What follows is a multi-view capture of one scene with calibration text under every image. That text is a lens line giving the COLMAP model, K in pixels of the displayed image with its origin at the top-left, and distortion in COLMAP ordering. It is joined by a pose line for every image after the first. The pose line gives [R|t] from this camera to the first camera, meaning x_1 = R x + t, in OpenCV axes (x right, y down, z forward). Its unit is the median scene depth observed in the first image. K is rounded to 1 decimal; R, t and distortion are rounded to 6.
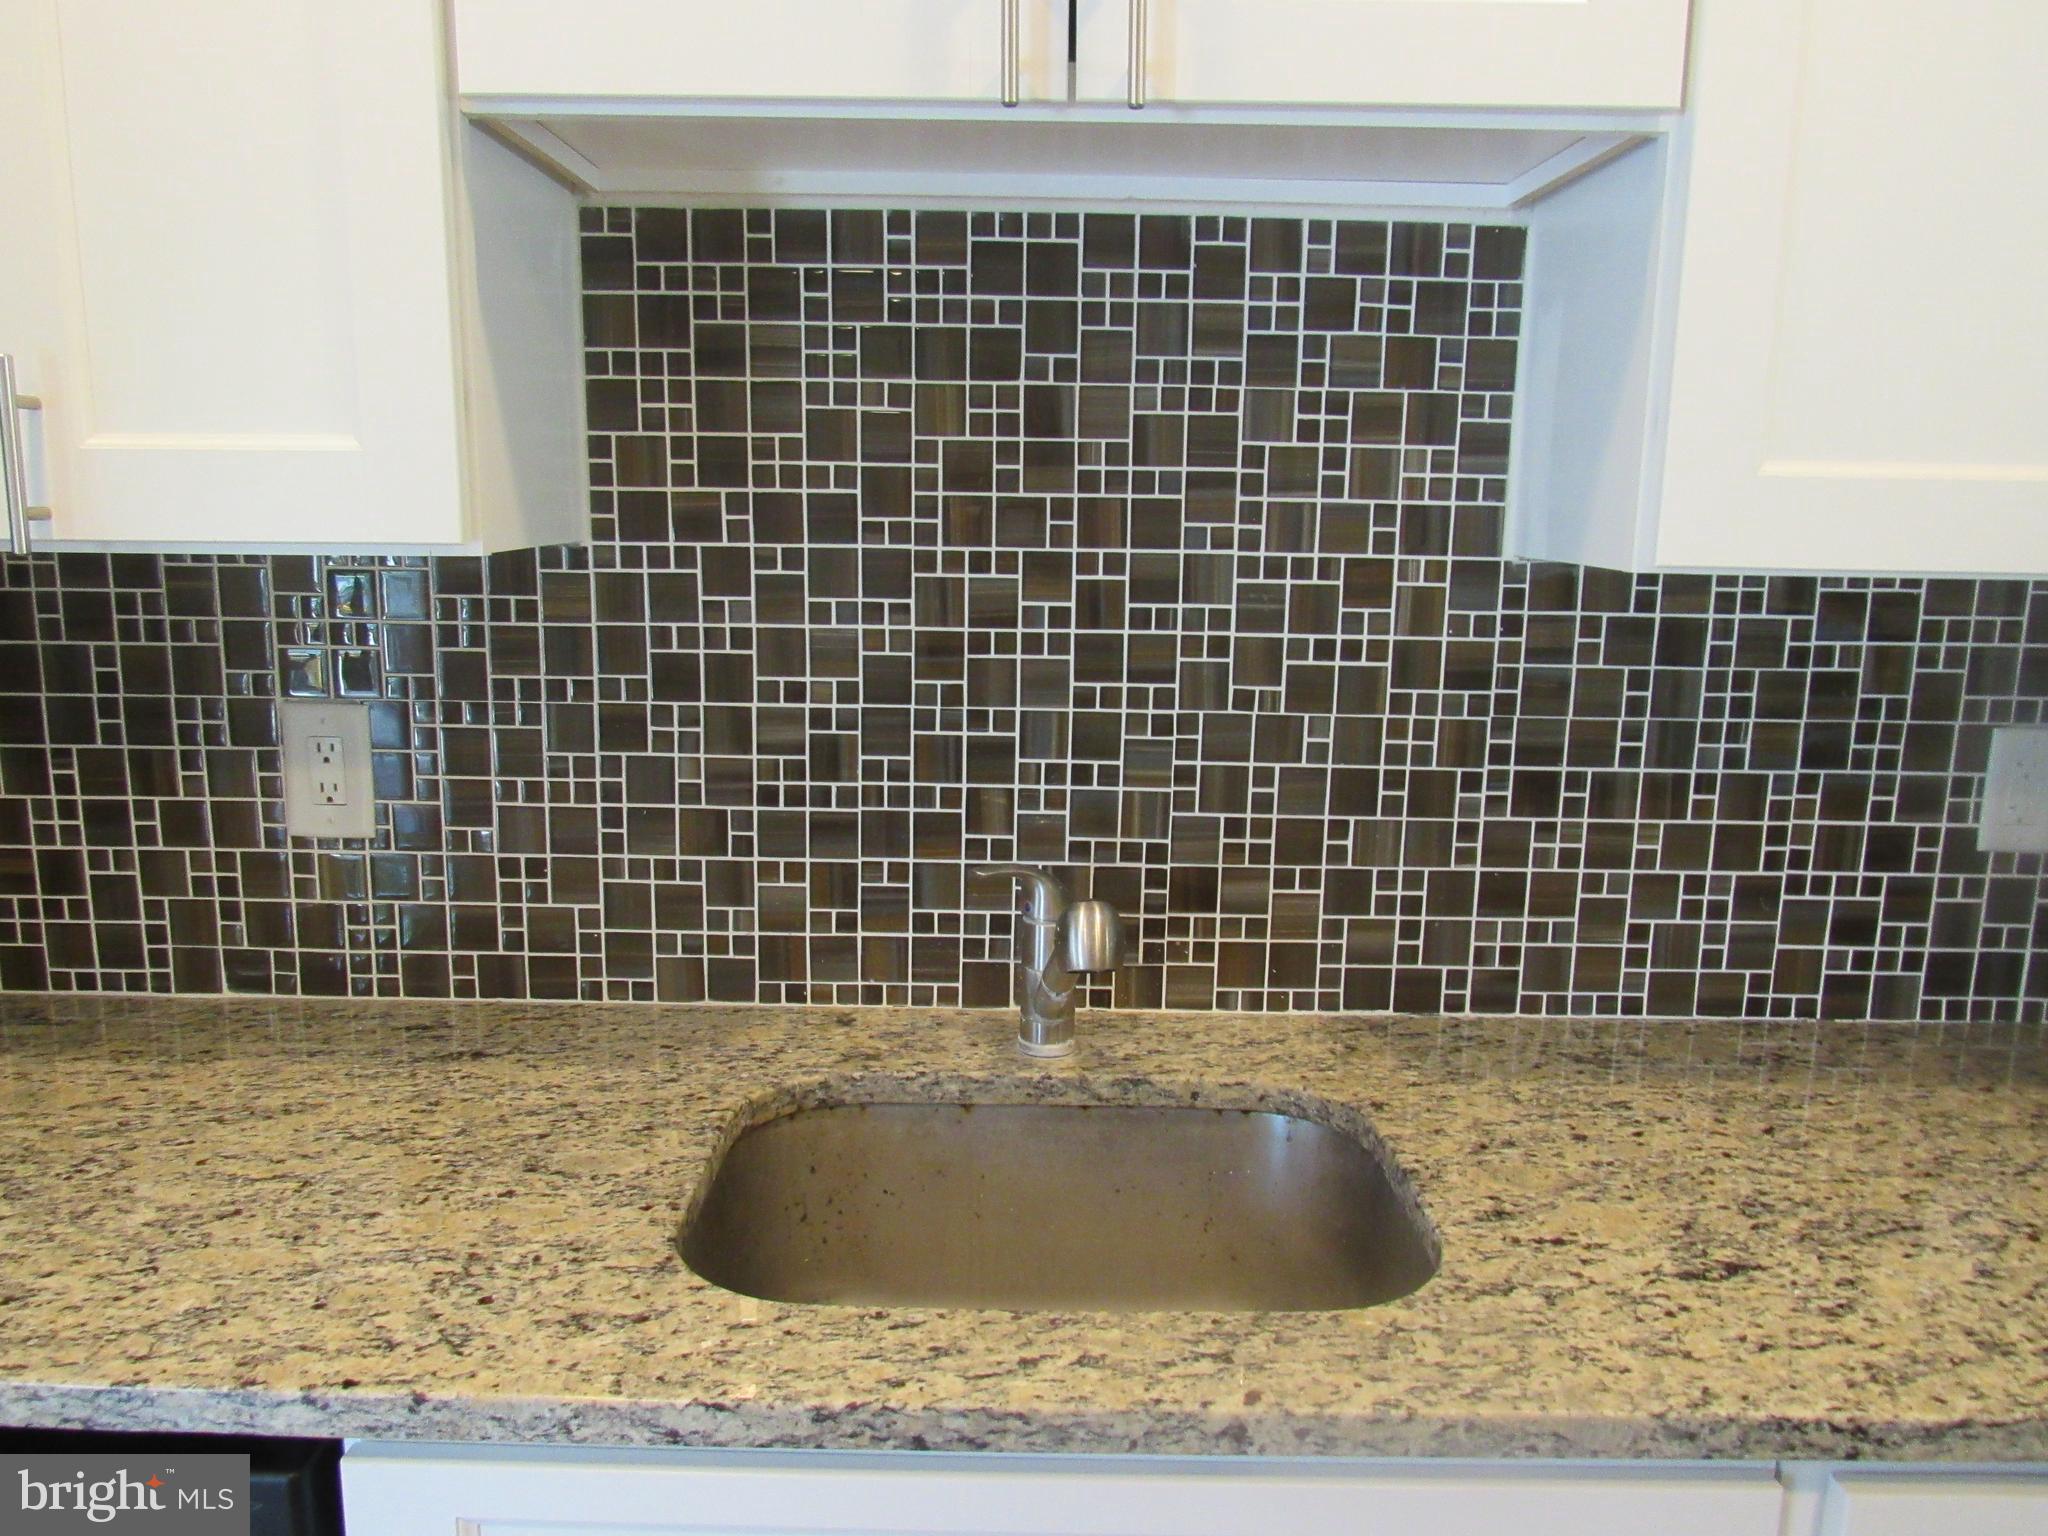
lens RADIAL K [[1461.9, 0, 1031.2], [0, 1461.9, 770.6], [0, 0, 1]] dist [-0.036766, 0.028372]
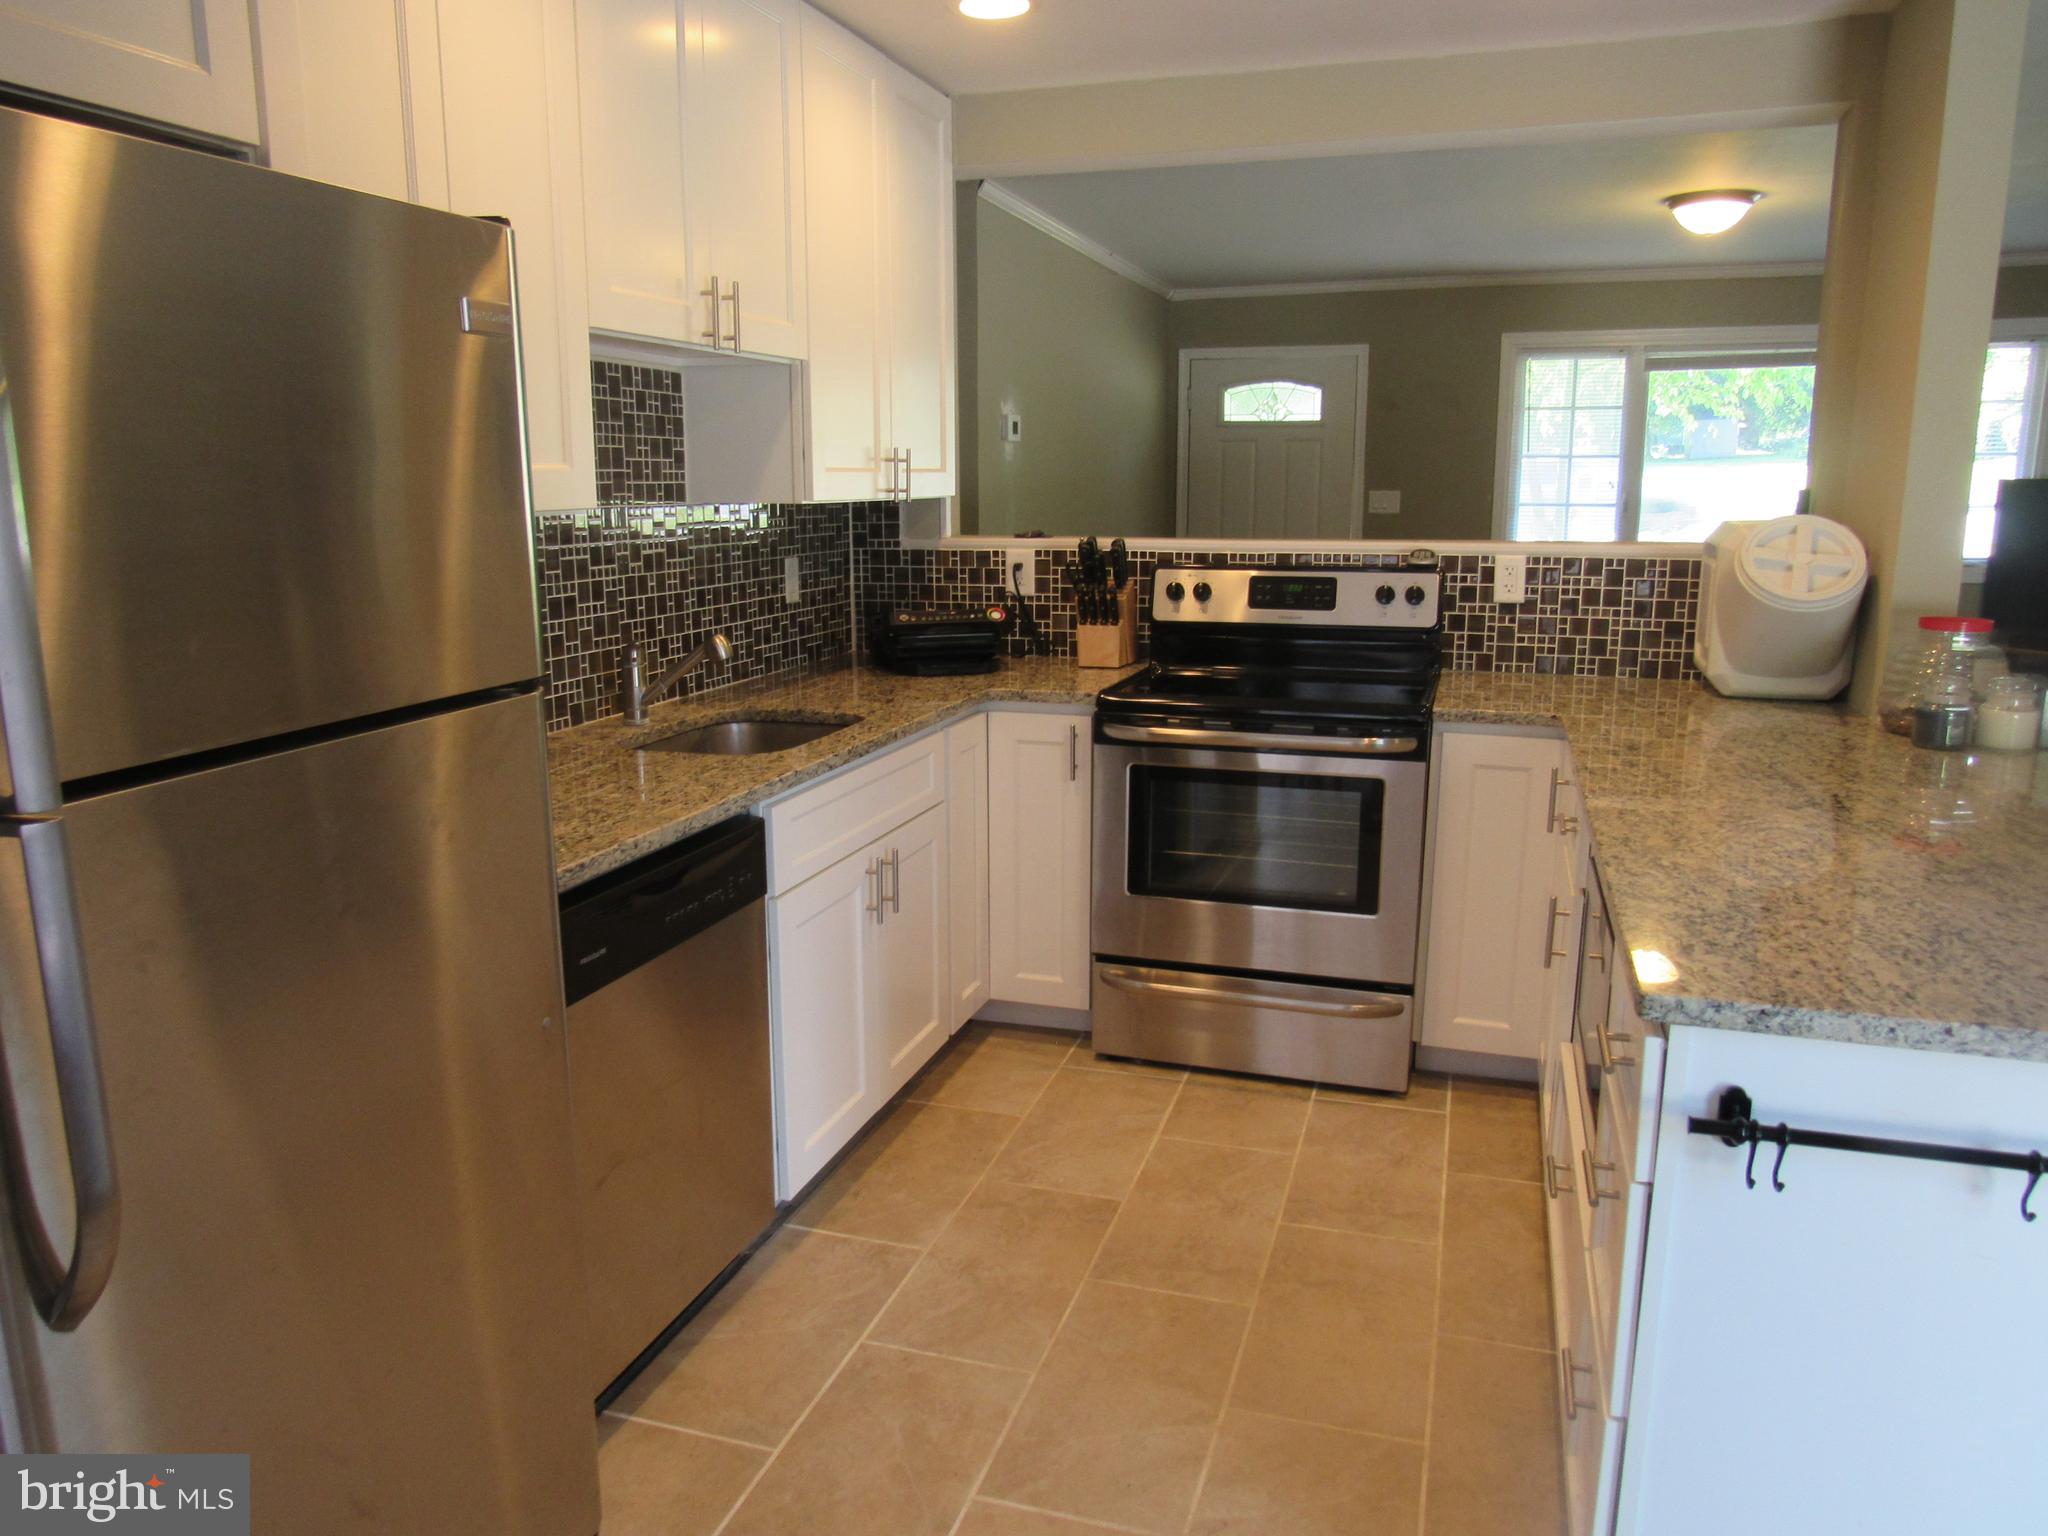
lens RADIAL K [[1442.8, 0, 1024.0], [0, 1442.8, 768.0], [0, 0, 1]] dist [-0.037837, 0.002855]
pose [[0.304229, -0.204855, 0.930311, -1.854948], [0.177741, 0.971660, 0.155835, 0.012792], [-0.935870, 0.117945, 0.332018, -0.302372]]
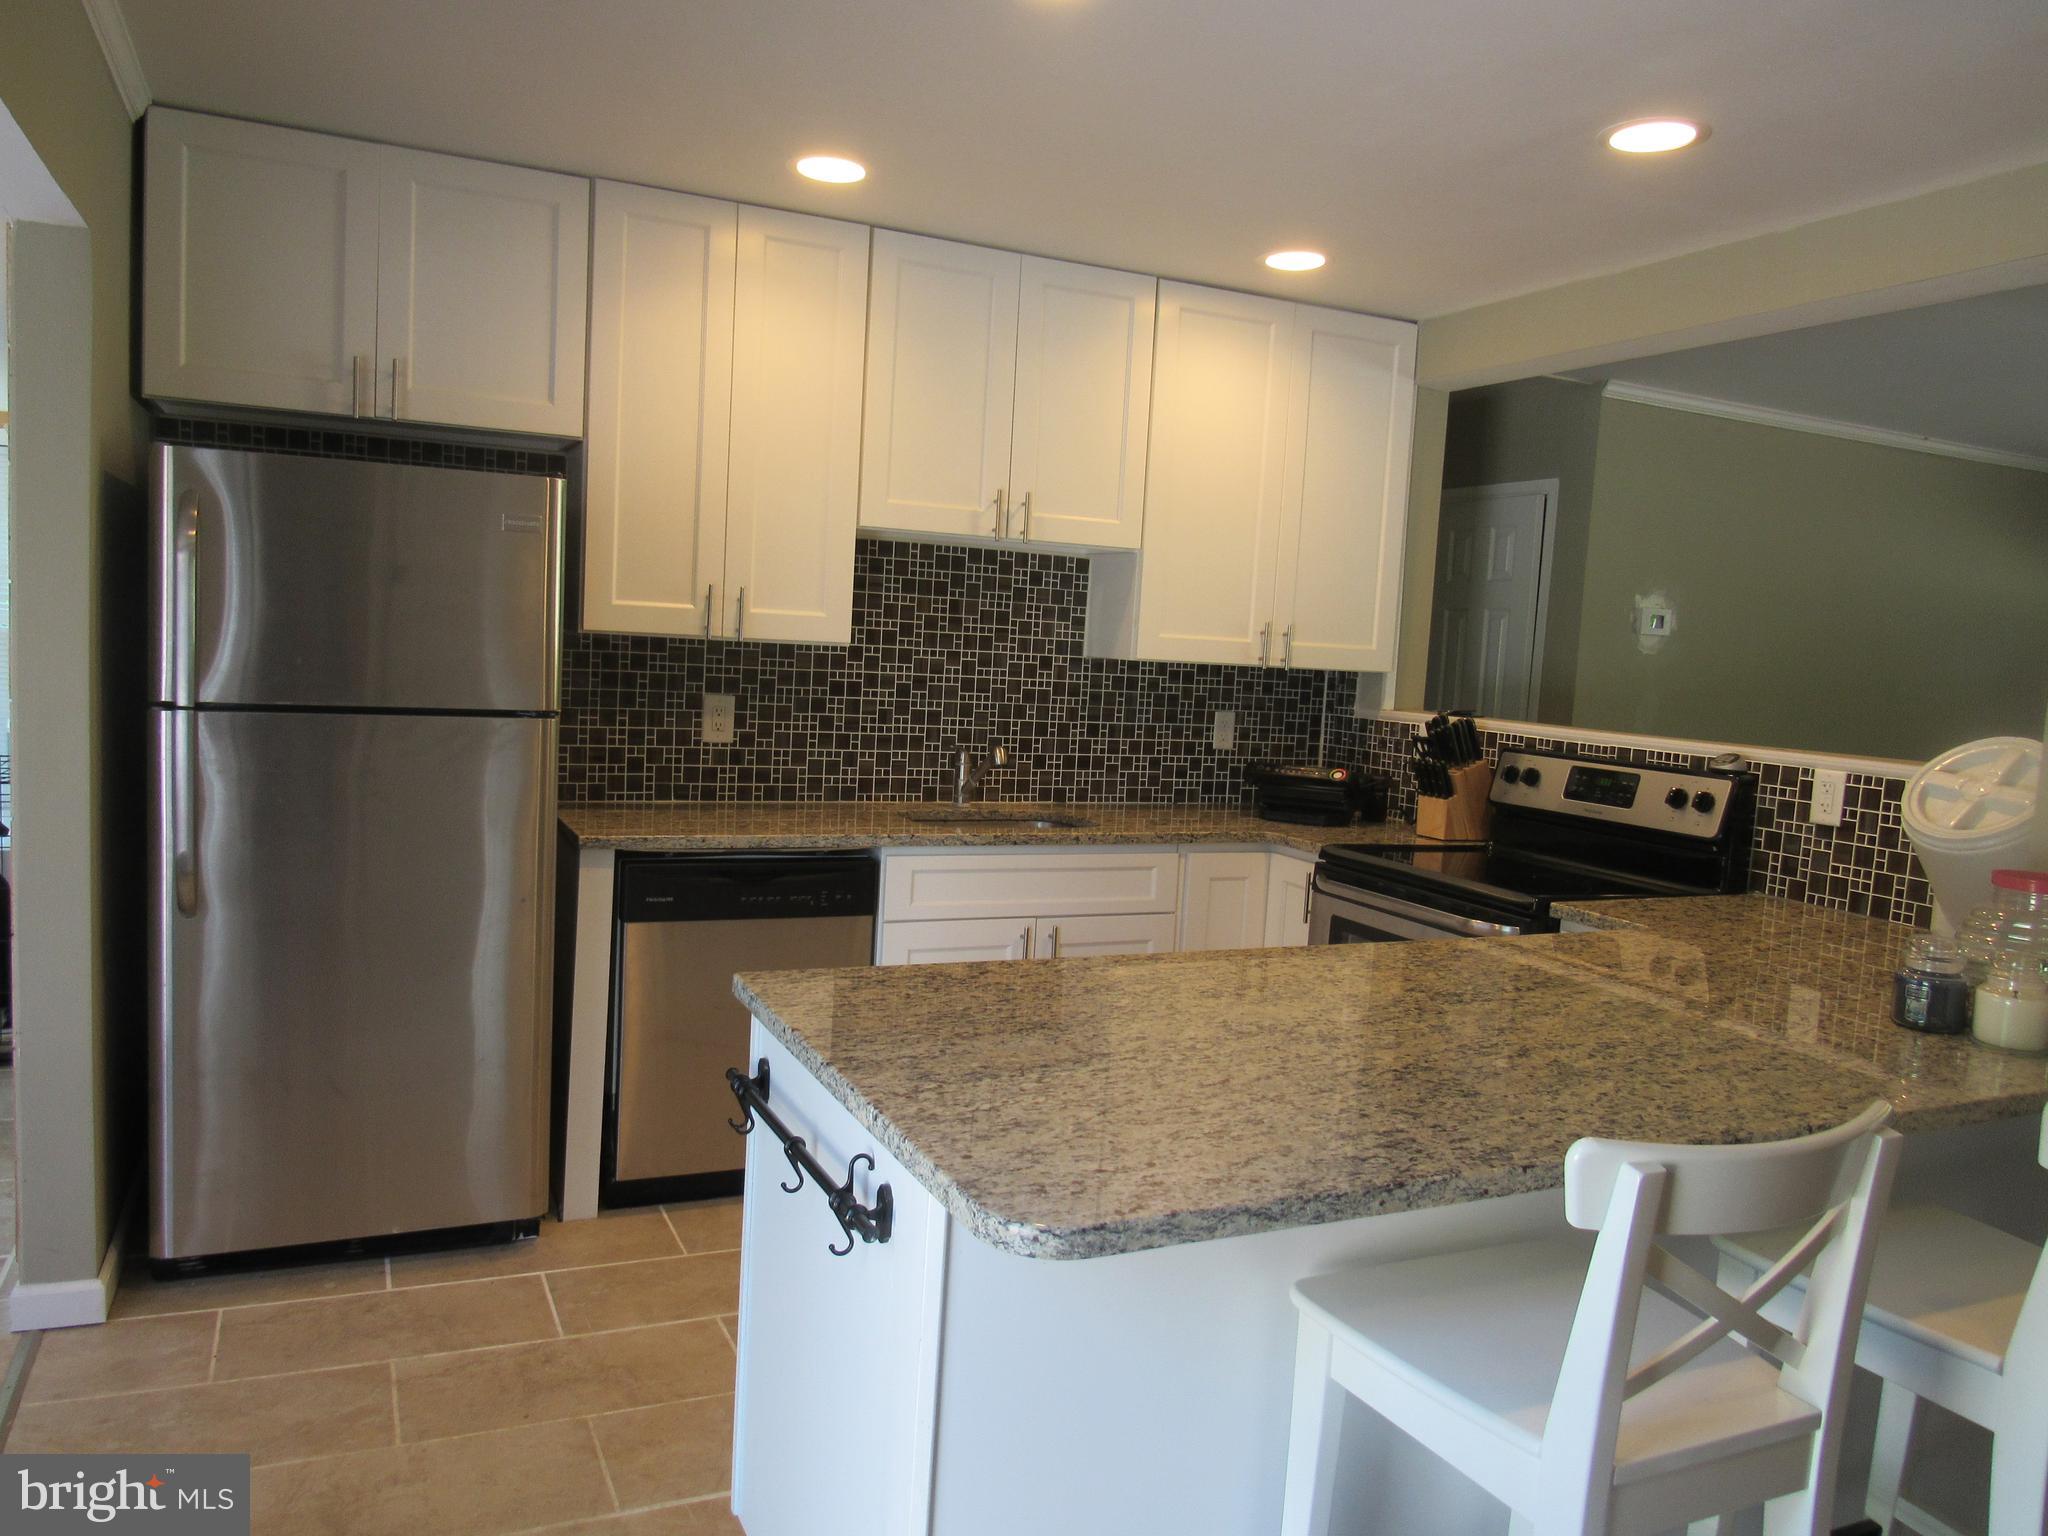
lens RADIAL K [[1461.9, 0, 1031.2], [0, 1461.9, 770.6], [0, 0, 1]] dist [-0.036766, 0.028372]
pose [[0.904477, -0.004100, 0.426503, -1.155773], [0.035181, 0.997263, -0.065022, 0.310858], [-0.425069, 0.073816, 0.902146, -1.847384]]
